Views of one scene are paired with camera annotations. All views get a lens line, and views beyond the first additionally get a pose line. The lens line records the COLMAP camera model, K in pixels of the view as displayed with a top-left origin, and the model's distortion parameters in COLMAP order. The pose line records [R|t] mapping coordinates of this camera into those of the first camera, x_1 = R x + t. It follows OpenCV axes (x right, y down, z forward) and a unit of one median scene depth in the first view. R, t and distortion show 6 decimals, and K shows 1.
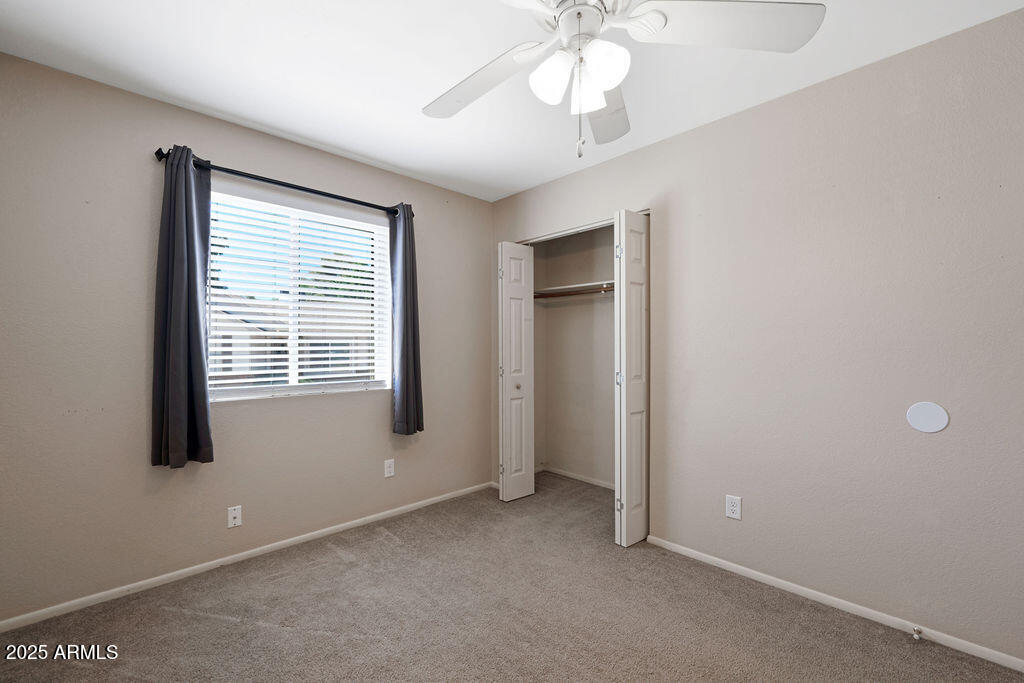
lens RADIAL K [[430.0, 0, 510.9], [0, 430.0, 334.6], [0, 0, 1]] dist [-0.019645, -0.000102]
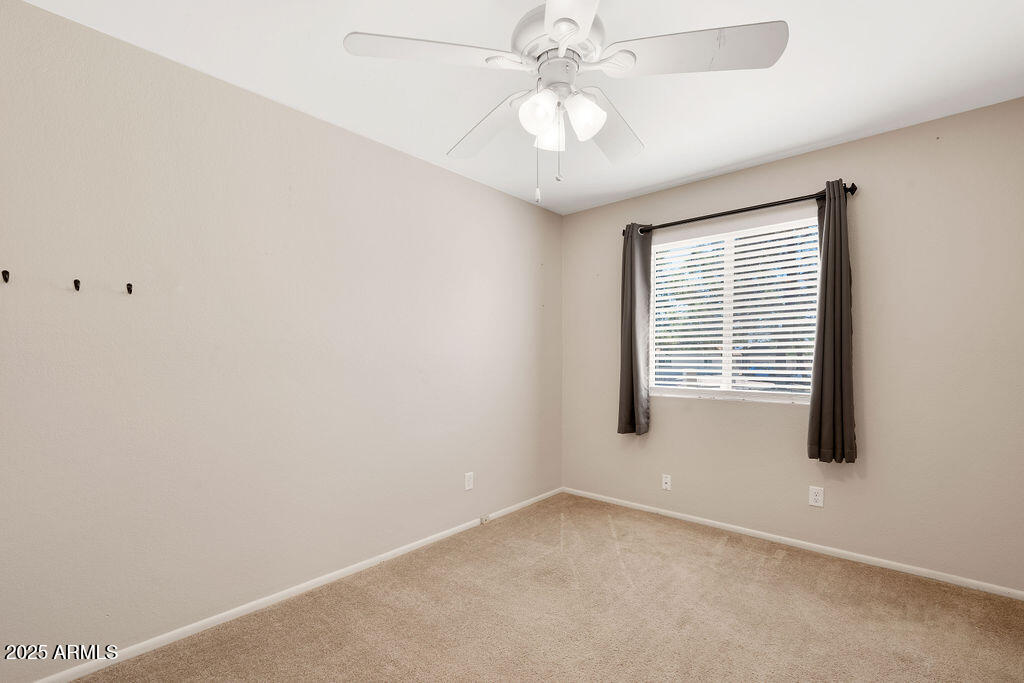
lens RADIAL K [[431.1, 0, 514.6], [0, 431.1, 355.9], [0, 0, 1]] dist [0.000000, -0.000241]
pose [[0.102302, -0.004875, -0.994741, 0.607335], [0.019563, 0.999804, -0.002888, 0.021555], [0.994561, -0.019165, 0.102377, 0.358087]]
